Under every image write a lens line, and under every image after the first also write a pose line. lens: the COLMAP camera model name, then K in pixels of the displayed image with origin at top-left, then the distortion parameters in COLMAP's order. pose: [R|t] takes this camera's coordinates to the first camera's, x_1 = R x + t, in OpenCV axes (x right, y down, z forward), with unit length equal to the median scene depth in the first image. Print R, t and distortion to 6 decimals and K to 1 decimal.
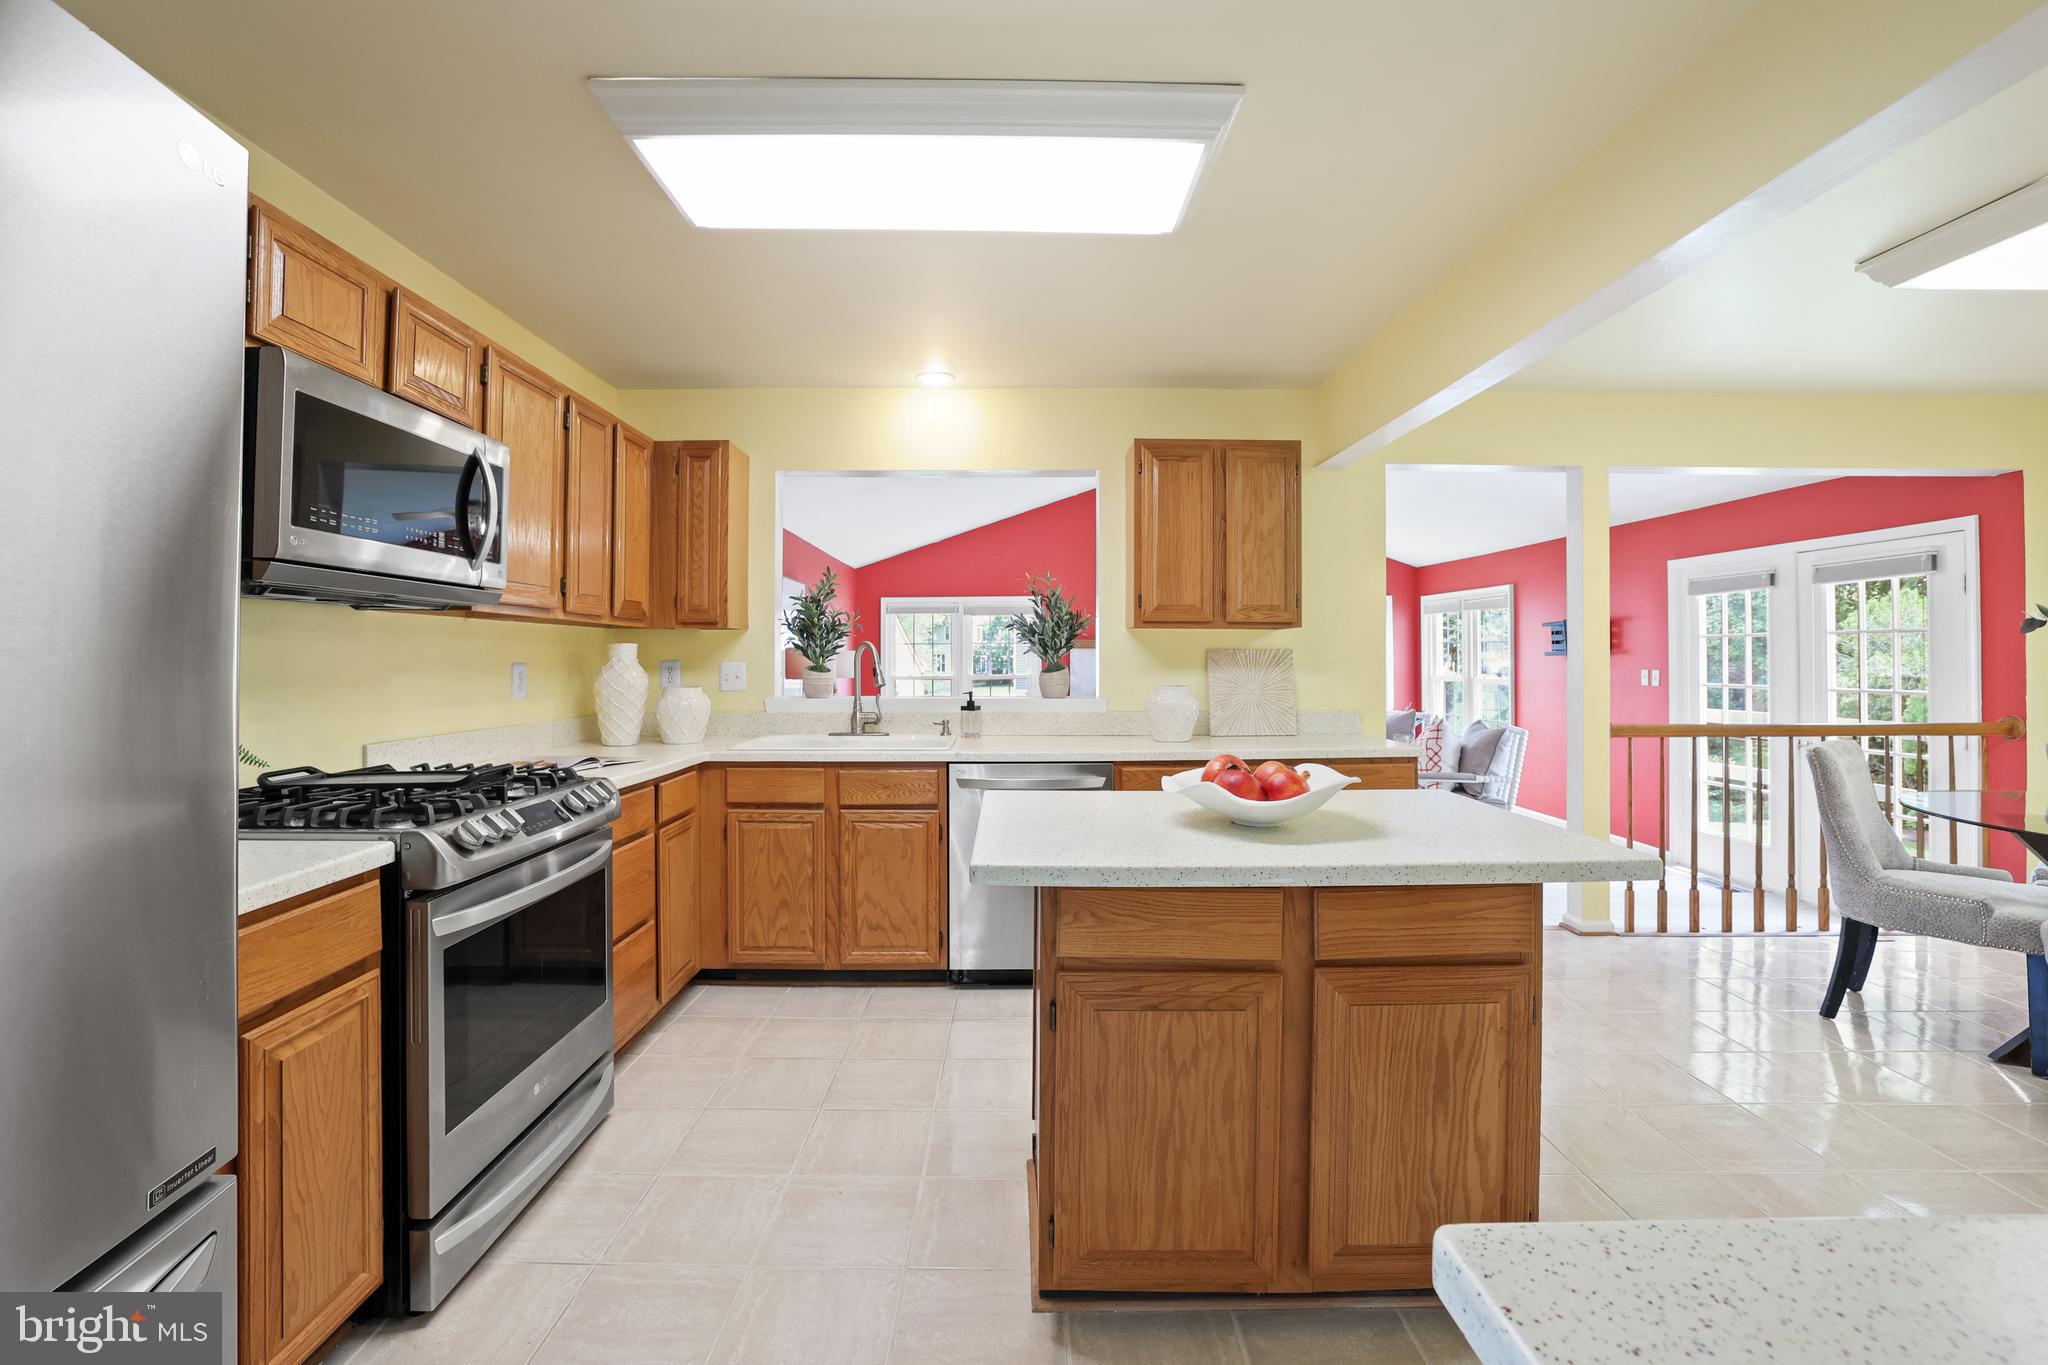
lens RADIAL K [[891.4, 0, 1017.1], [0, 891.4, 663.1], [0, 0, 1]] dist [-0.046452, 0.017573]
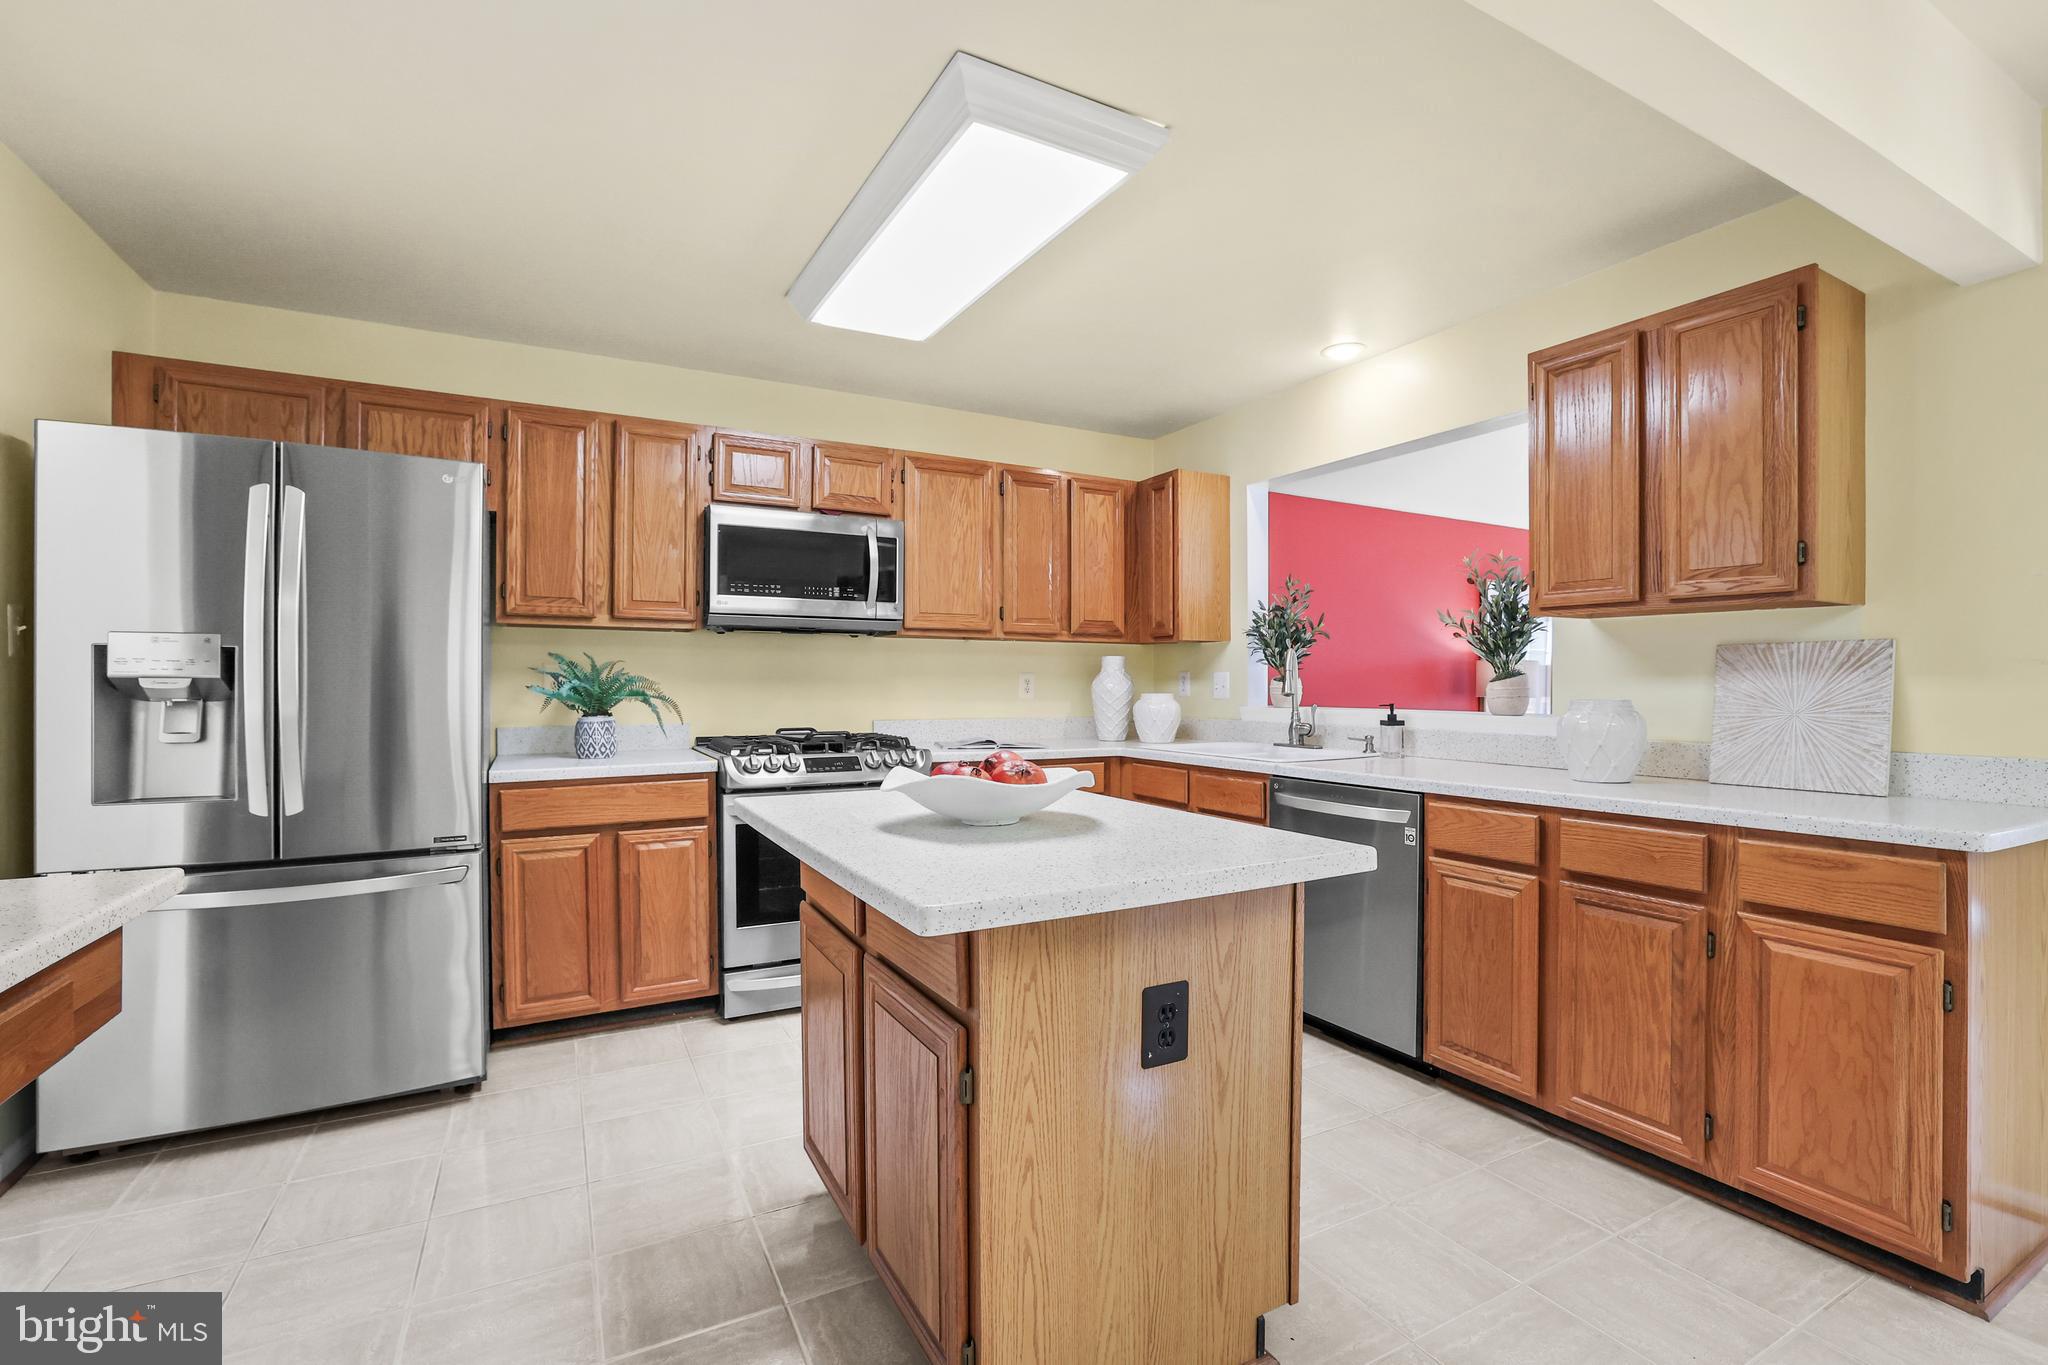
lens RADIAL K [[918.9, 0, 1026.8], [0, 918.9, 689.3], [0, 0, 1]] dist [-0.064354, 0.033870]
pose [[0.470051, 0.006531, -0.882615, 0.594772], [-0.006986, 0.999969, 0.003679, 0.018695], [0.882612, 0.004437, 0.470082, 0.300534]]
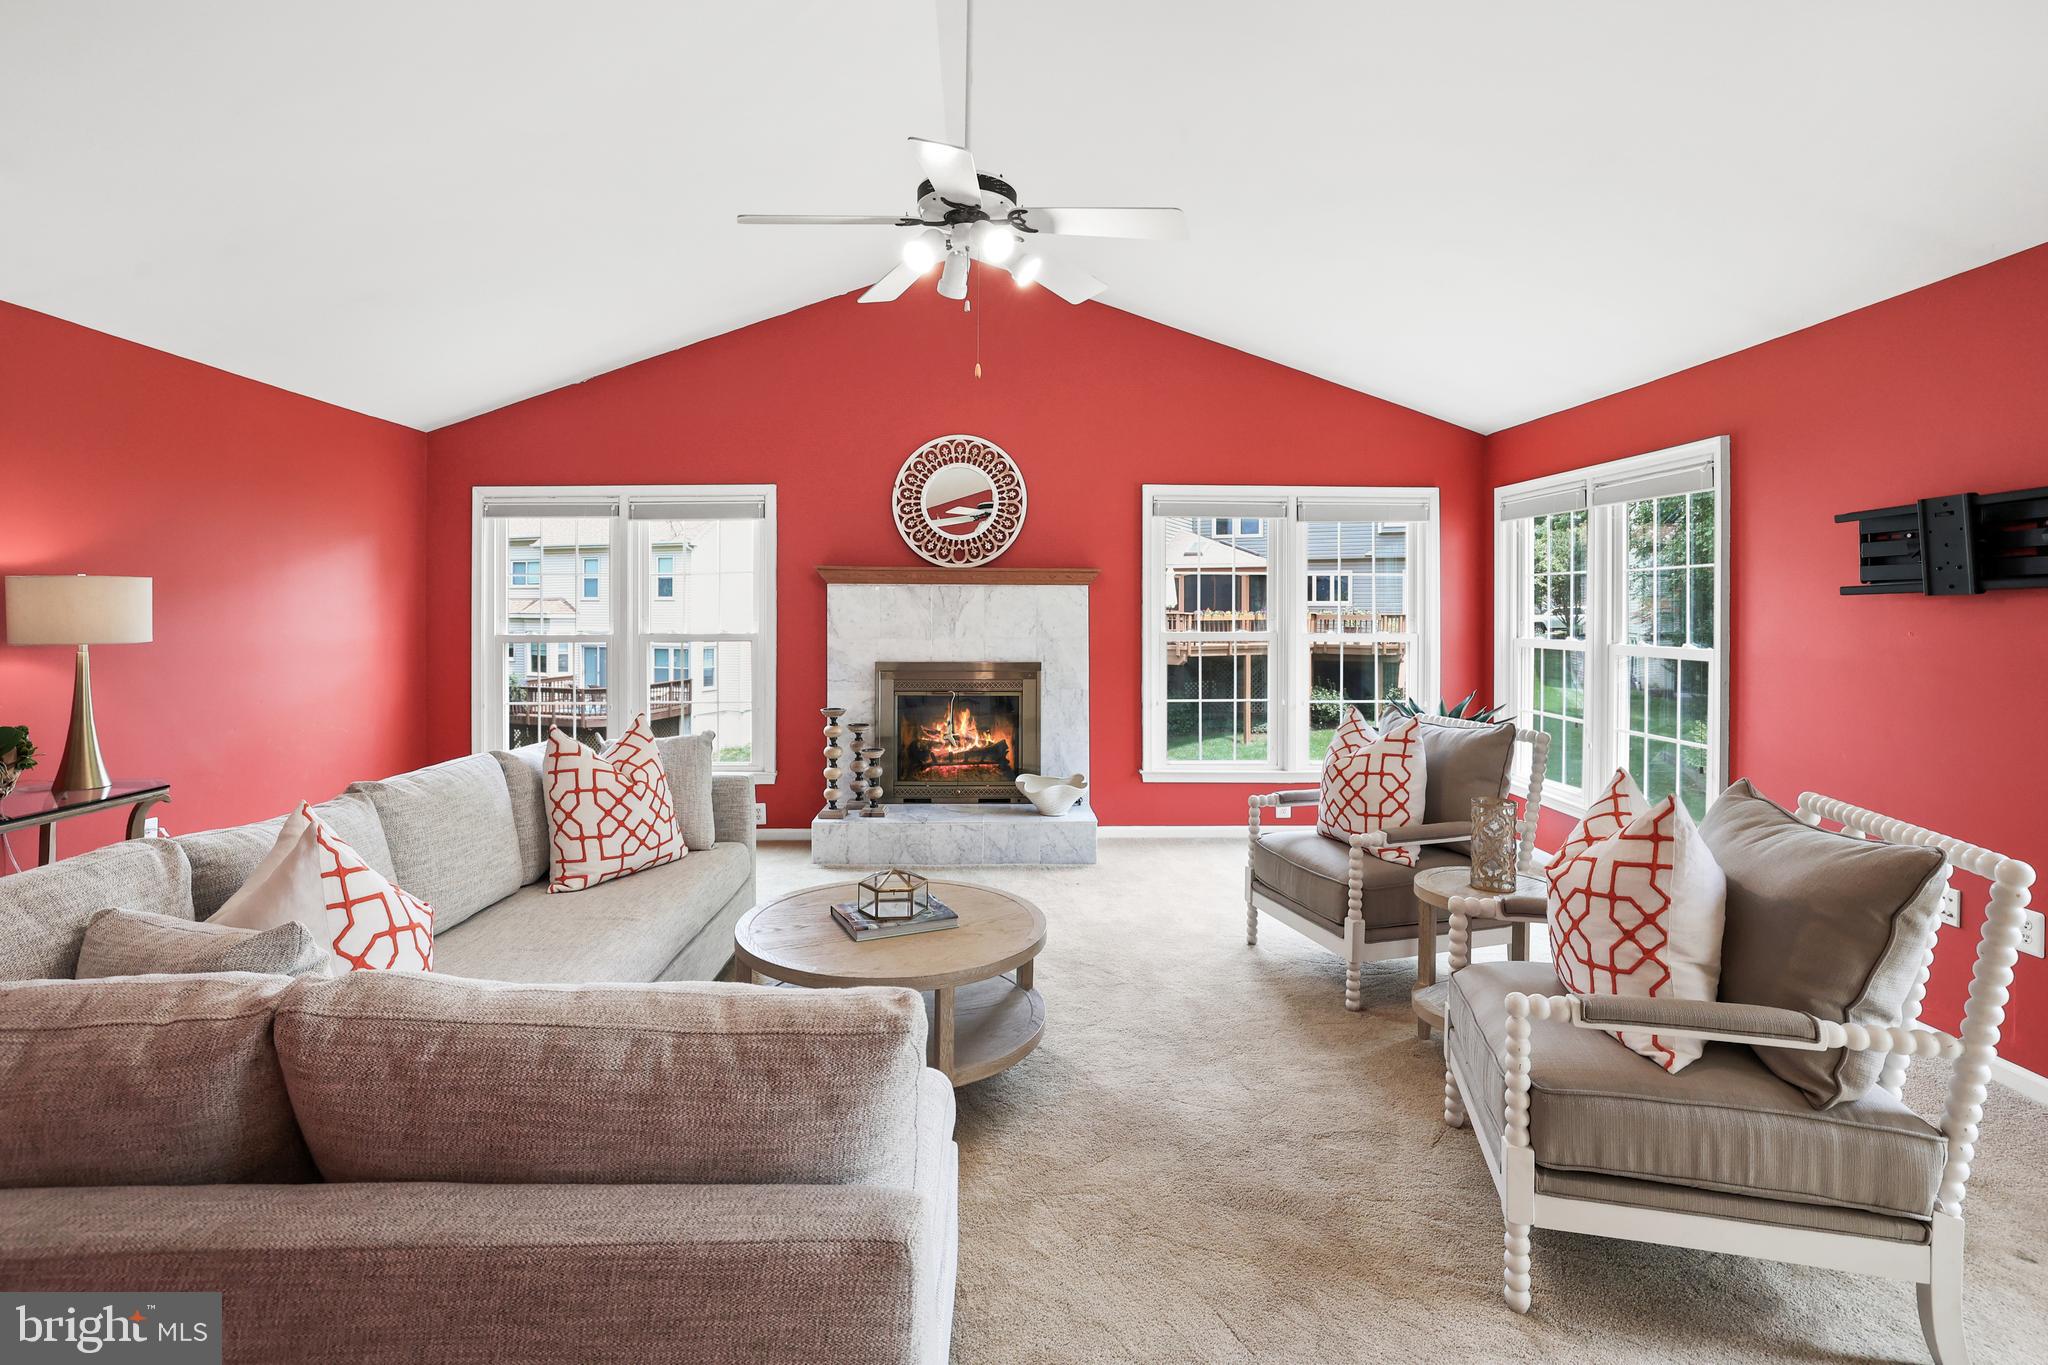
lens RADIAL K [[958.6, 0, 1026.4], [0, 958.6, 613.4], [0, 0, 1]] dist [-0.047078, 0.025018]
pose [[0.999795, 0.003857, 0.019860, 0.457780], [-0.003801, 0.999989, -0.002862, 0.005774], [-0.019871, 0.002786, 0.999799, 1.206643]]
